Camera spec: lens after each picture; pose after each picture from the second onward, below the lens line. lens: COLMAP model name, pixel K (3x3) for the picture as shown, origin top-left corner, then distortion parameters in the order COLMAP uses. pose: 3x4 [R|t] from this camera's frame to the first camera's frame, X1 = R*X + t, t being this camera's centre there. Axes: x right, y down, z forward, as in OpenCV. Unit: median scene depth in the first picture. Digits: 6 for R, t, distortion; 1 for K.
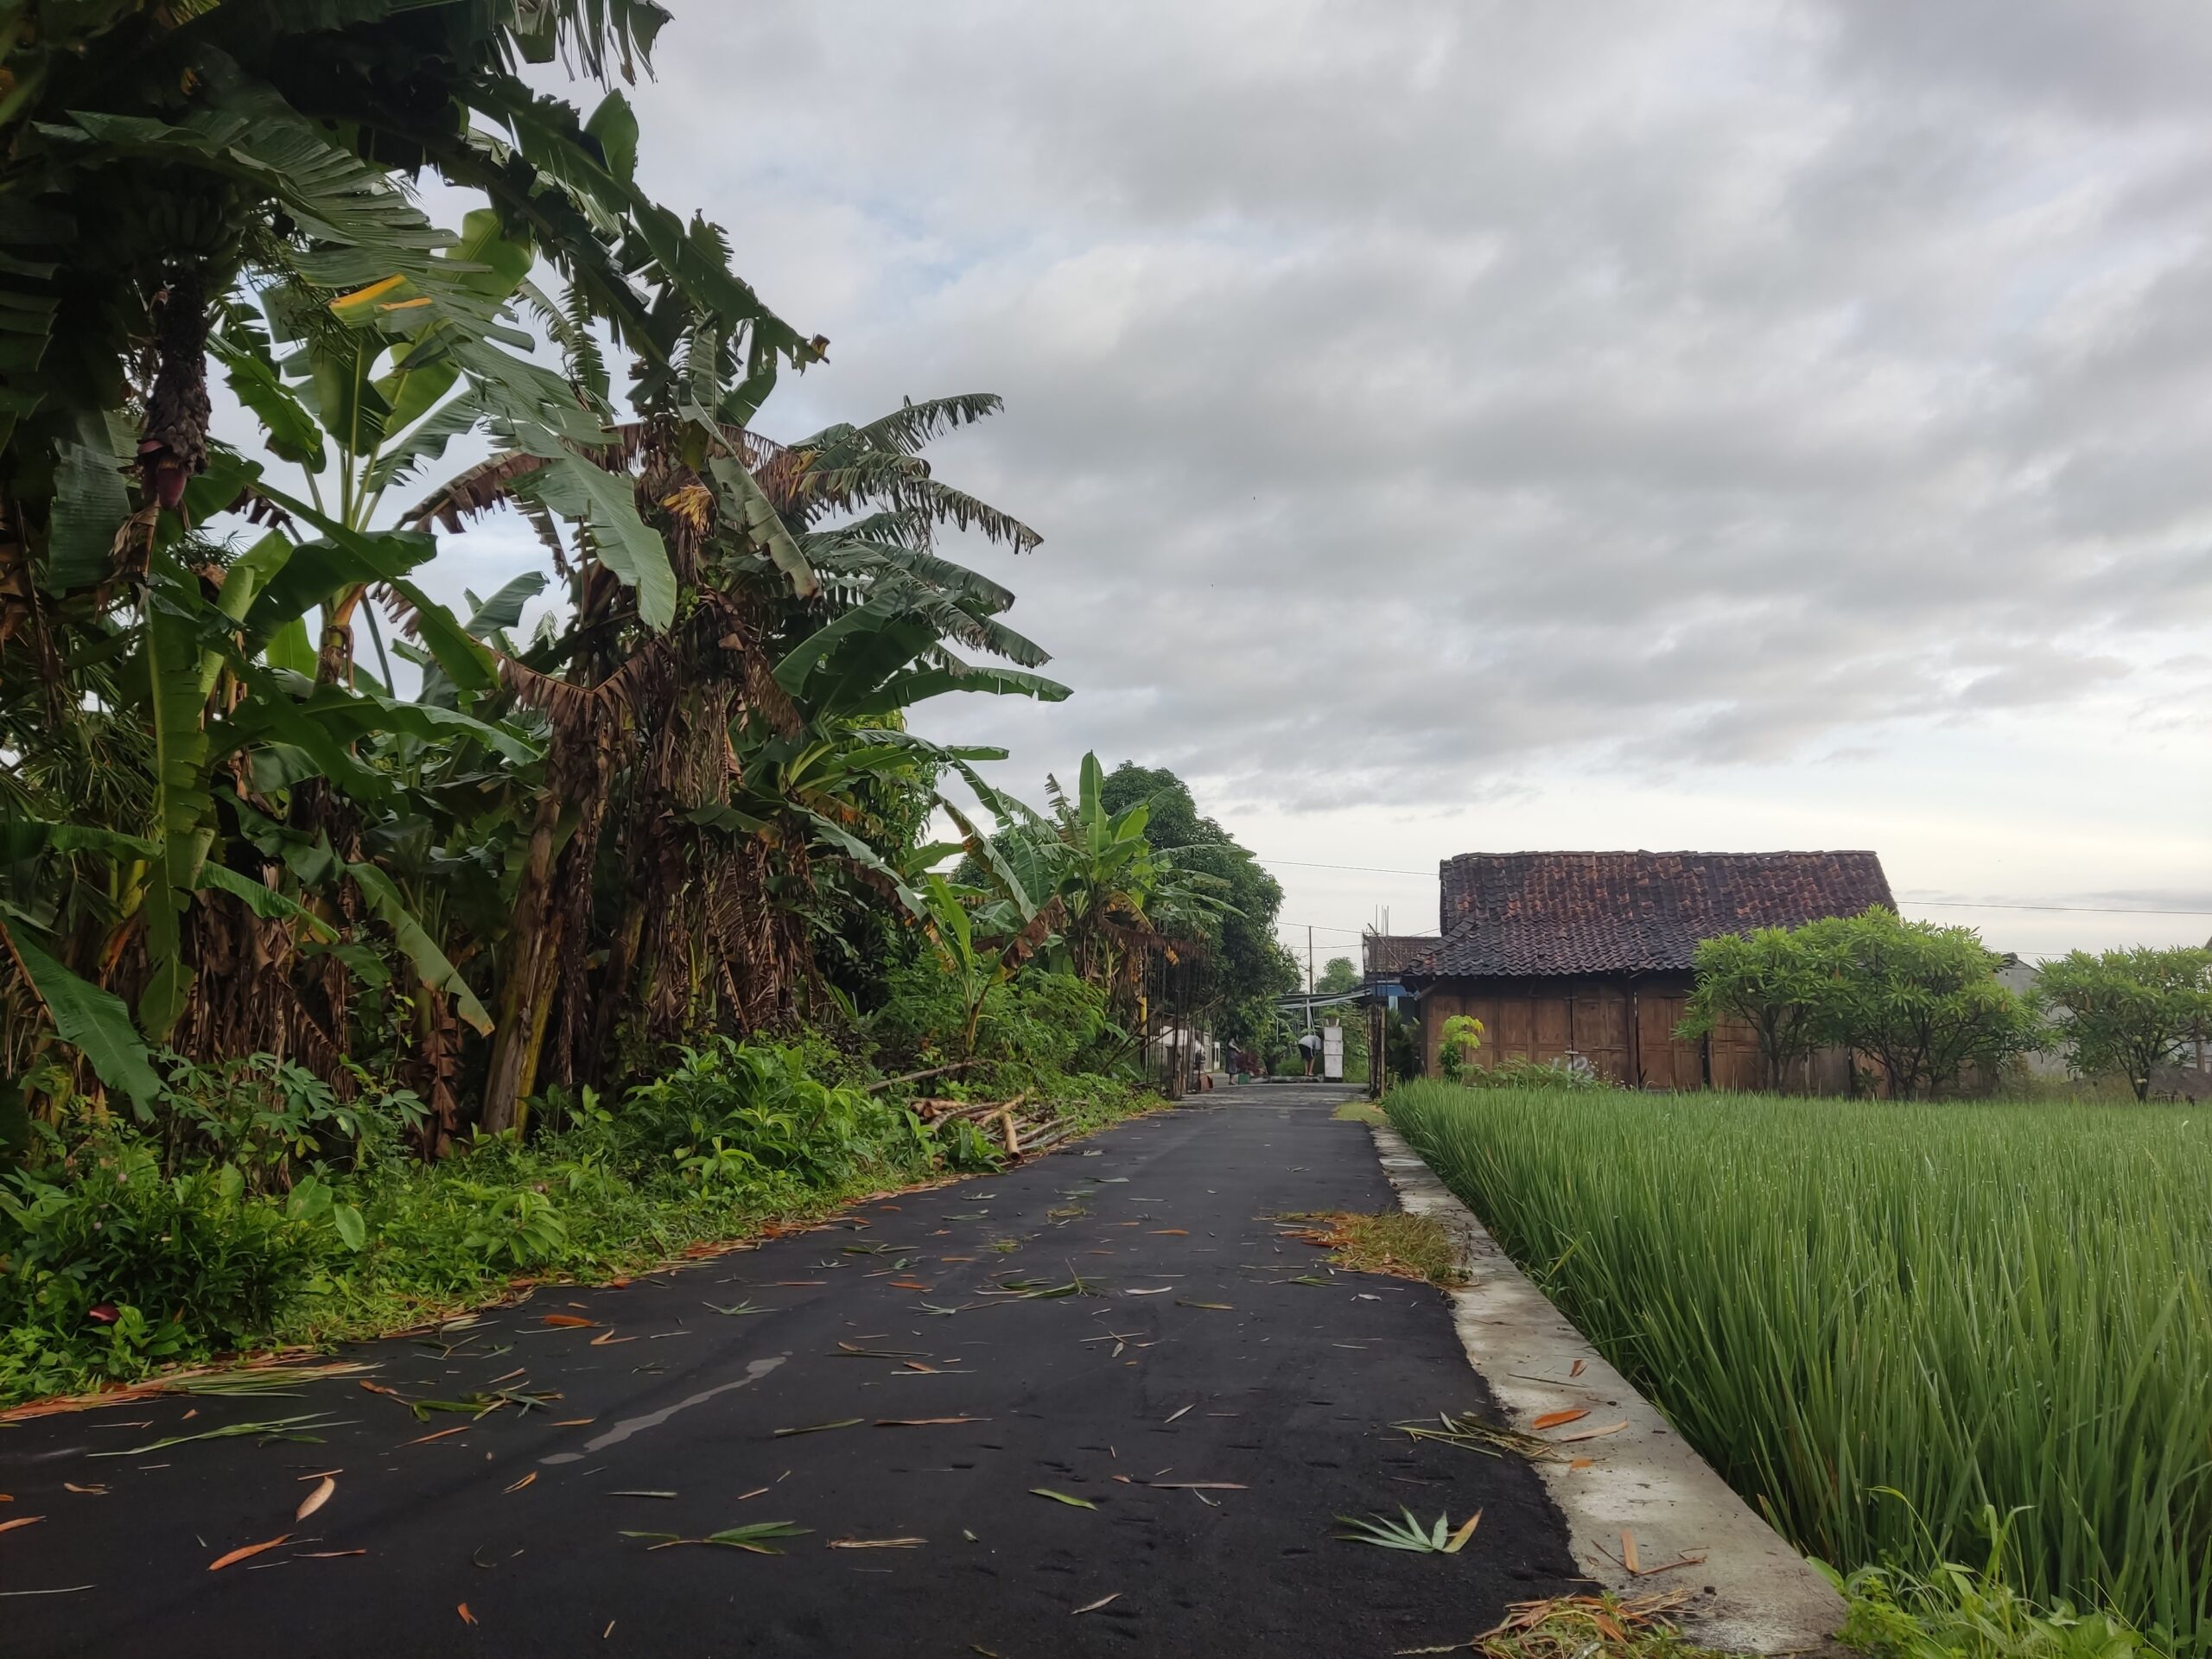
lens RADIAL K [[1567.1, 0, 1106.0], [0, 1567.1, 829.5], [0, 0, 1]] dist [0.009141, 0.002719]
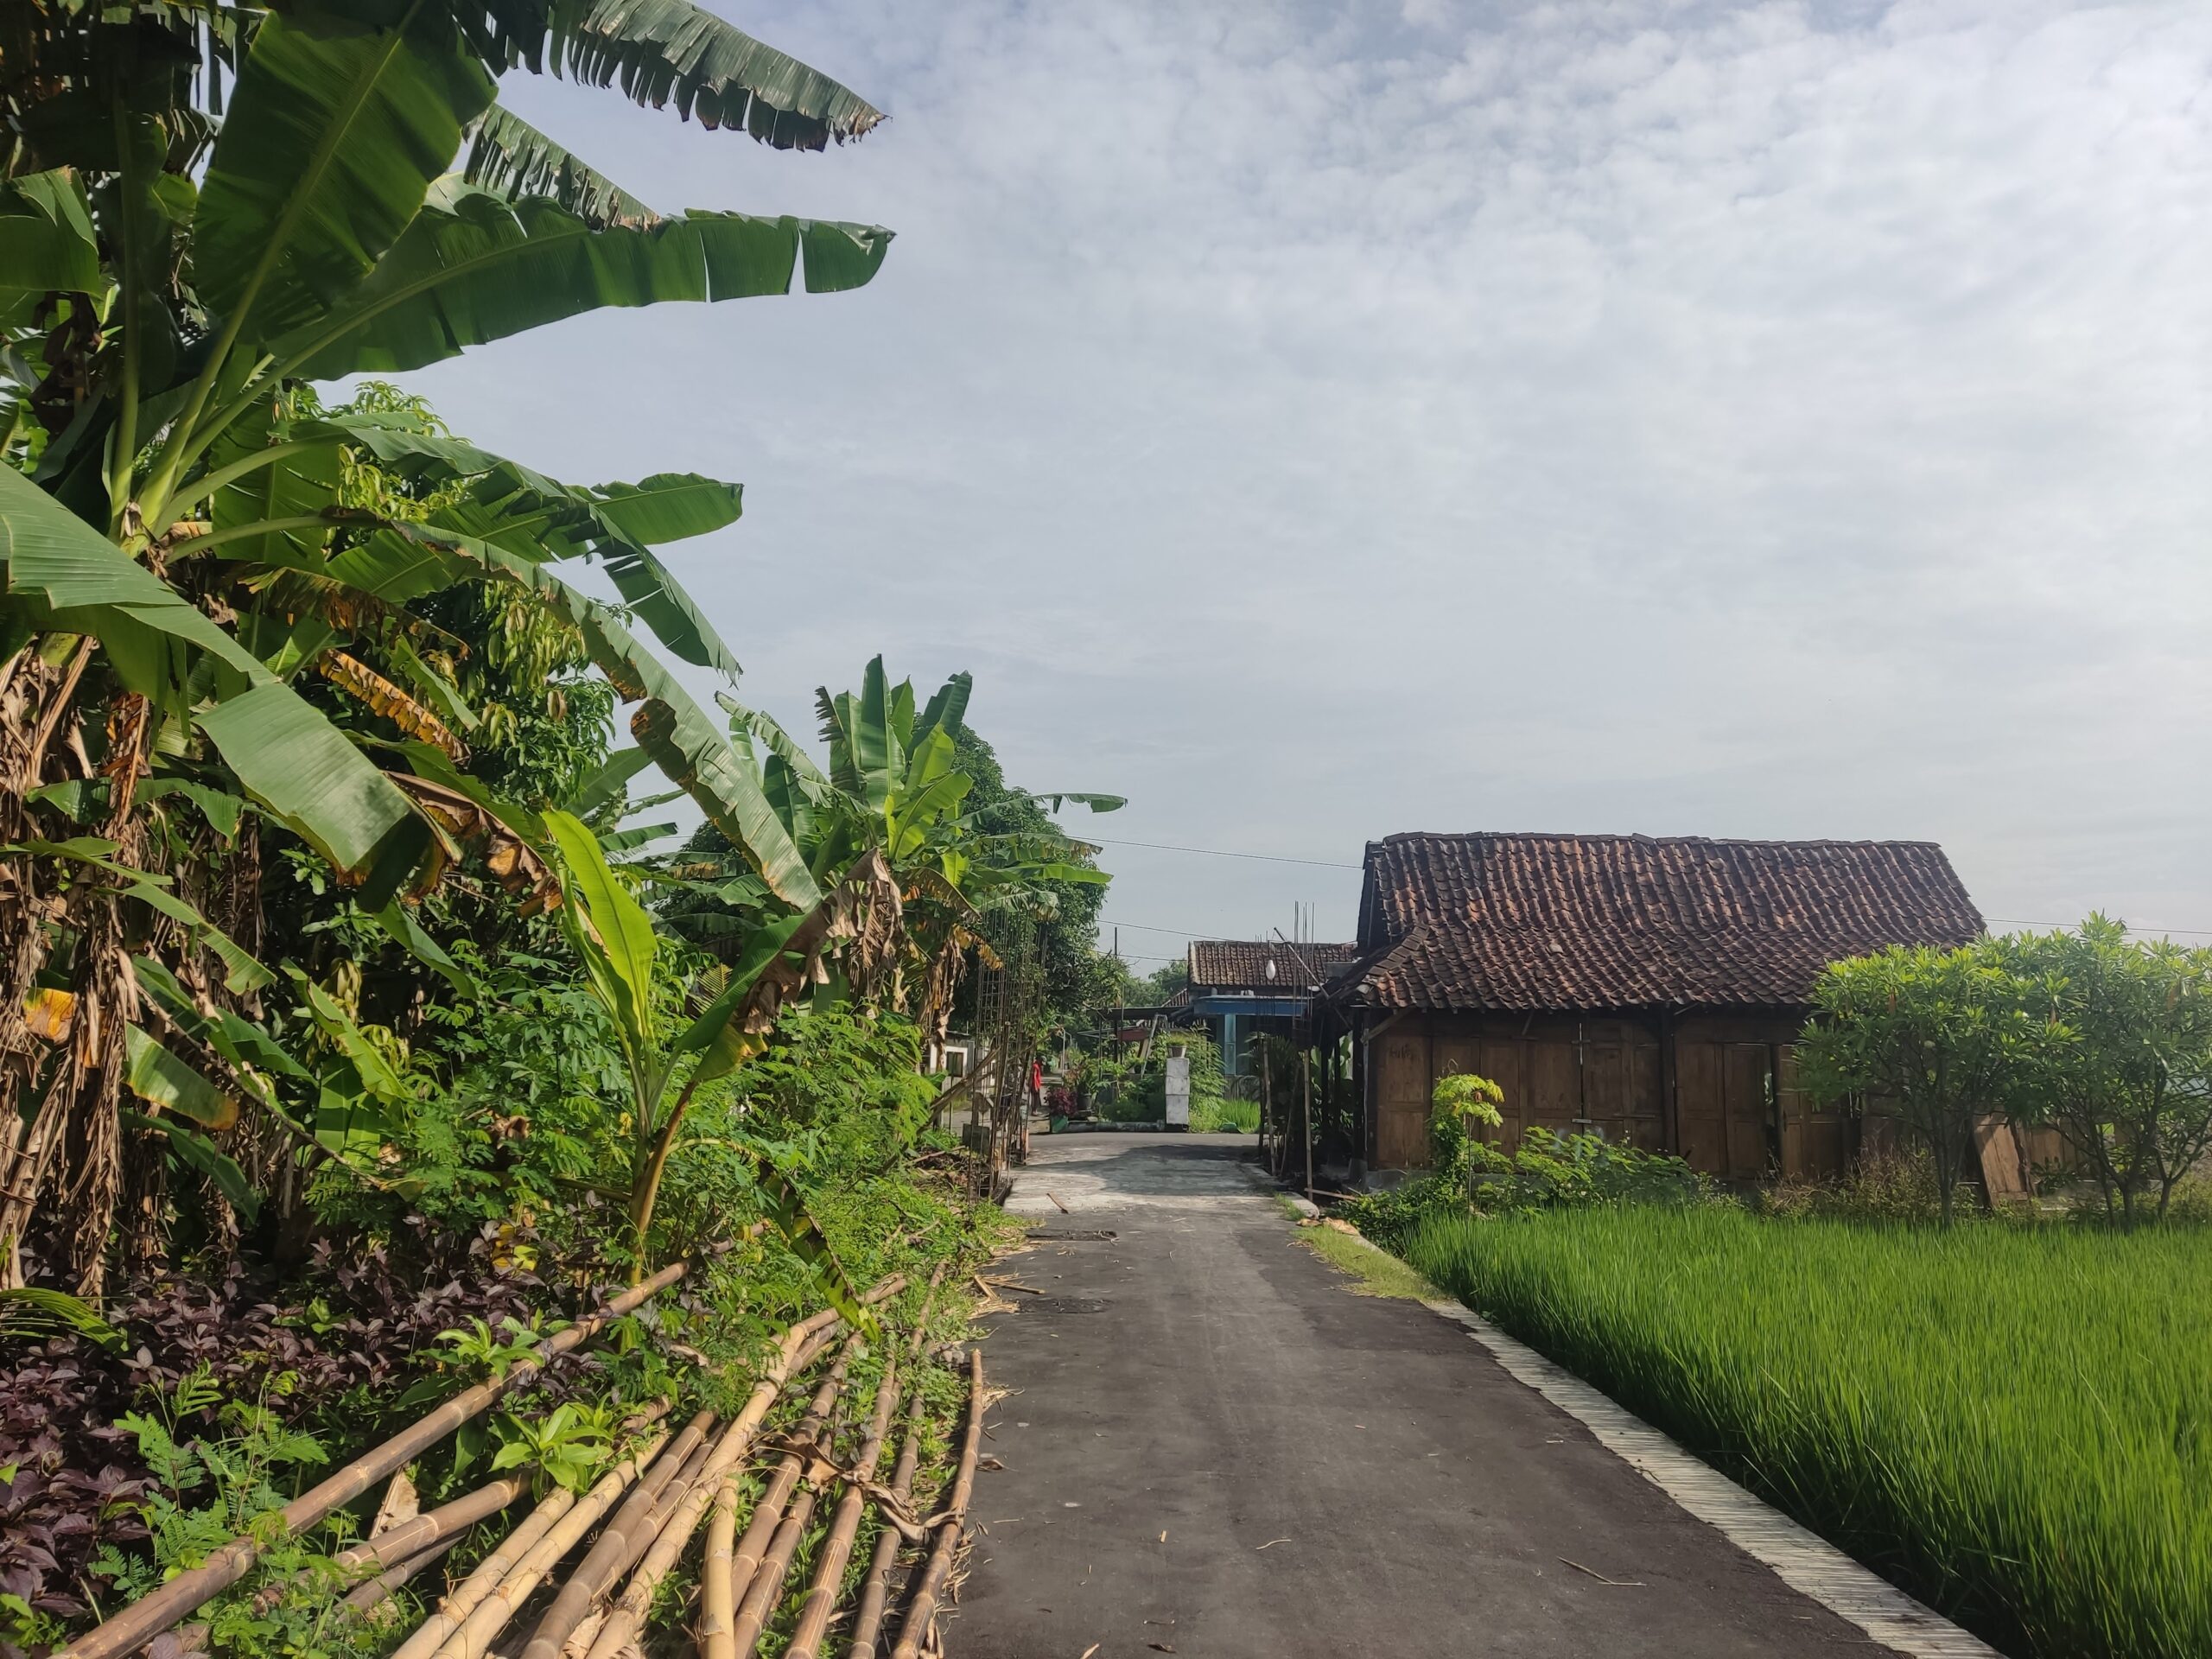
lens RADIAL K [[1567.1, 0, 1106.0], [0, 1567.1, 829.5], [0, 0, 1]] dist [0.009141, 0.002719]
pose [[0.987808, 0.026207, 0.153453, -0.015846], [-0.026243, 0.999654, -0.001789, 0.019274], [-0.153447, -0.002260, 0.988154, 0.321474]]
